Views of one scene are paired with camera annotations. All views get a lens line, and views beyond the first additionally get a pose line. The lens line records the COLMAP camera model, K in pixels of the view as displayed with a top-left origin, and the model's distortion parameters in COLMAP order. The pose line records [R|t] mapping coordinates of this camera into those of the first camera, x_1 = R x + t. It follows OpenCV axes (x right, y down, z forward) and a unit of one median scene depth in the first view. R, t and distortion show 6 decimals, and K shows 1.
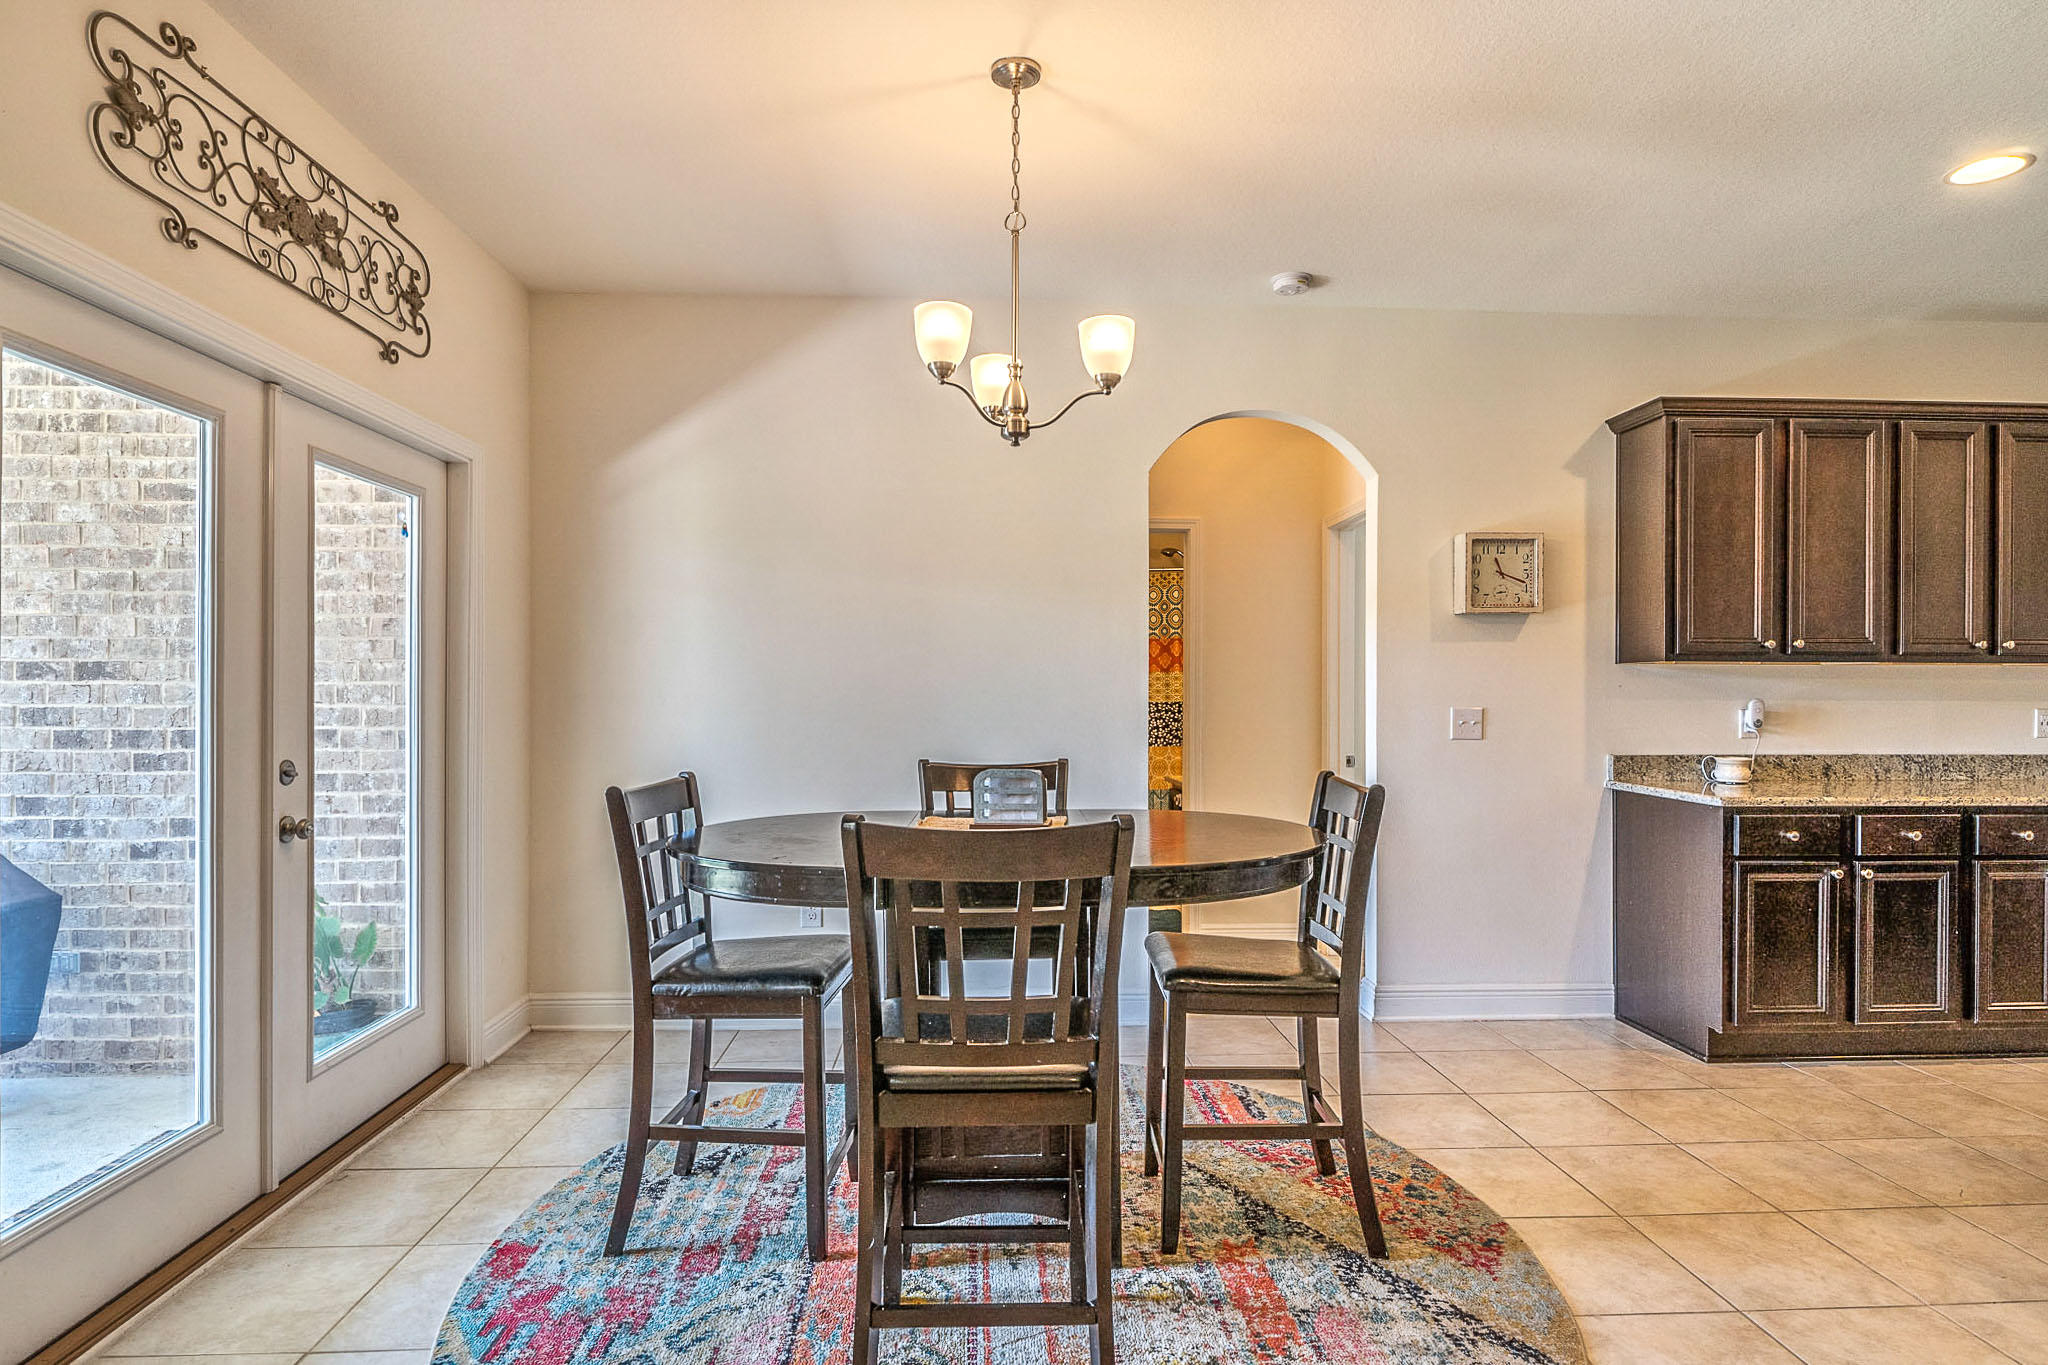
lens RADIAL K [[1092.9, 0, 1017.6], [0, 1092.9, 693.5], [0, 0, 1]] dist [0.001929, -0.004201]
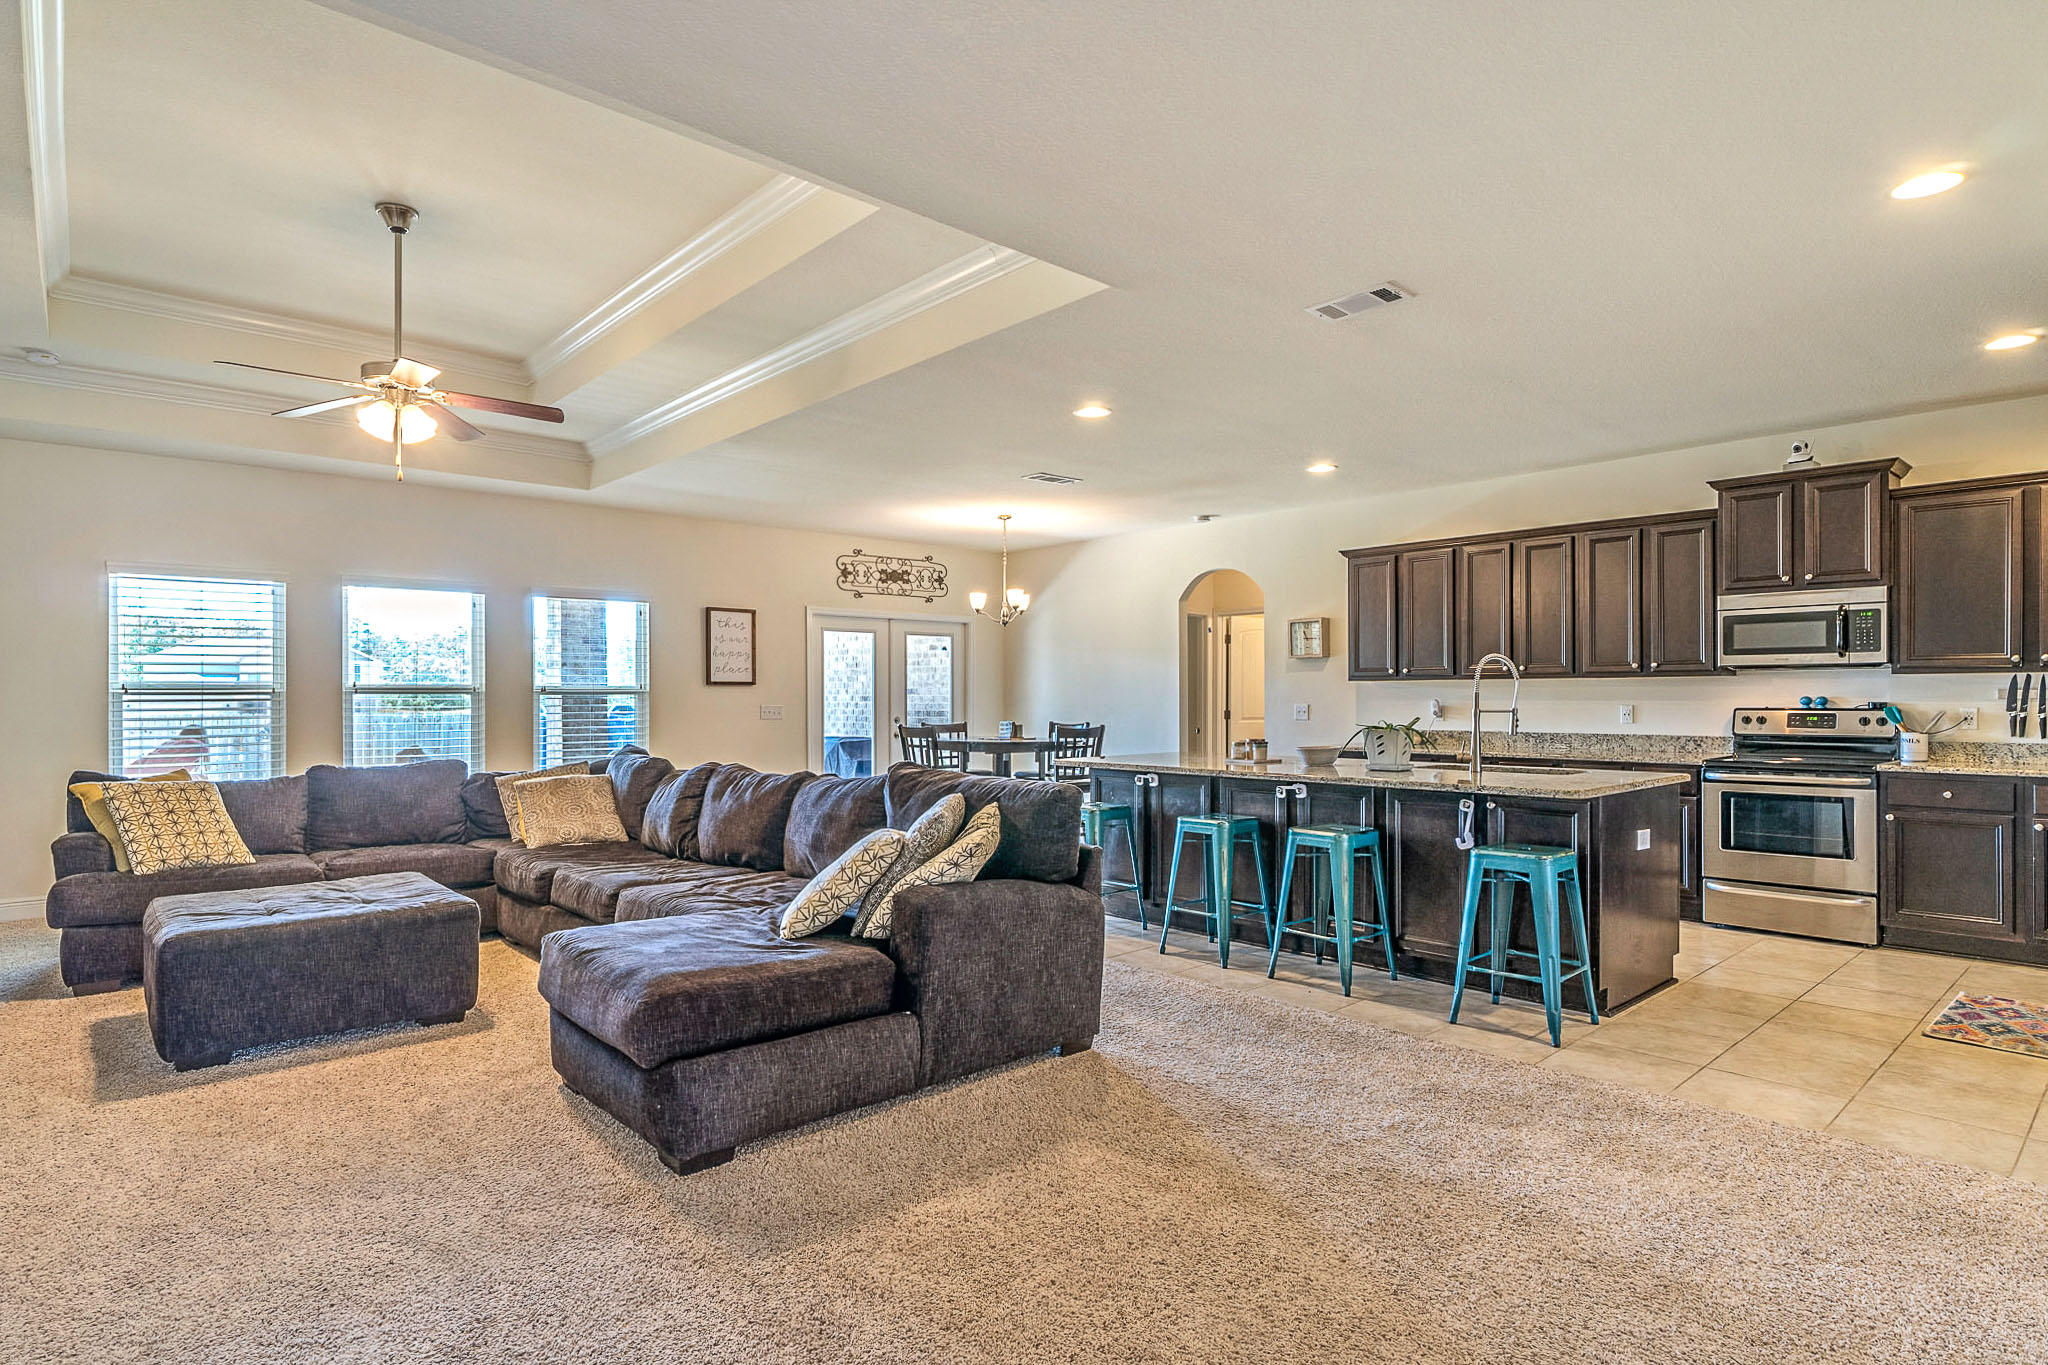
lens RADIAL K [[1092.9, 0, 1009.3], [0, 1092.9, 678.9], [0, 0, 1]] dist [0.001929, -0.004201]
pose [[0.625084, -0.016960, -0.780373, 1.877270], [0.009318, 0.999855, -0.014266, -0.011071], [0.780502, 0.001646, 0.625151, -0.787229]]
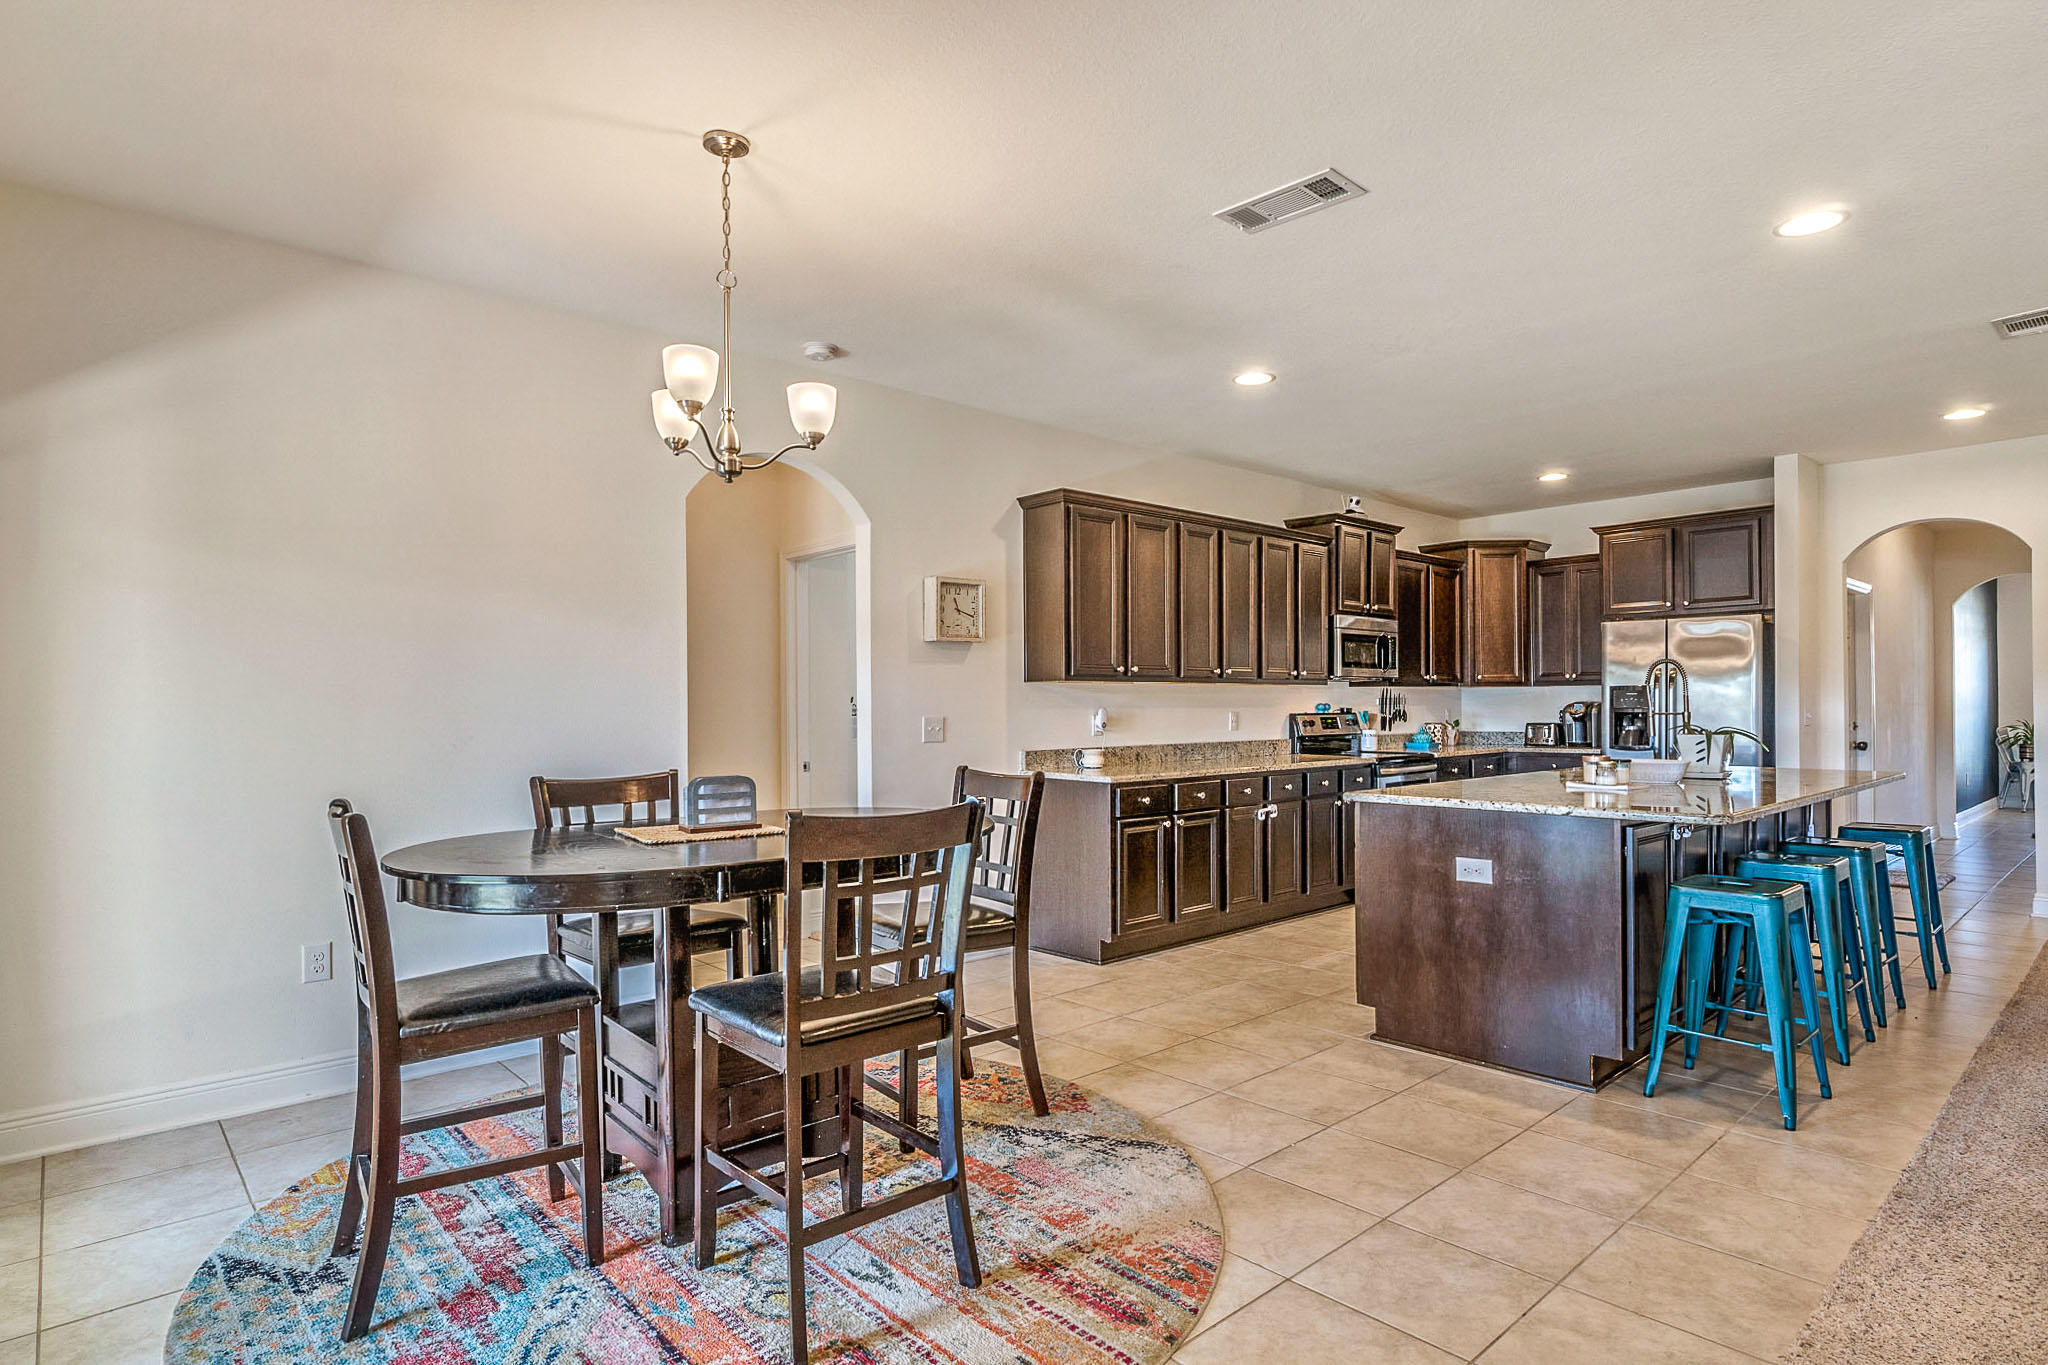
lens RADIAL K [[1092.9, 0, 1032.5], [0, 1092.9, 705.7], [0, 0, 1]] dist [0.001929, -0.004201]
pose [[0.768795, -0.008105, 0.639444, -0.335603], [0.009970, 0.999950, 0.000688, 0.000590], [-0.639418, 0.005846, 0.768837, -0.030004]]
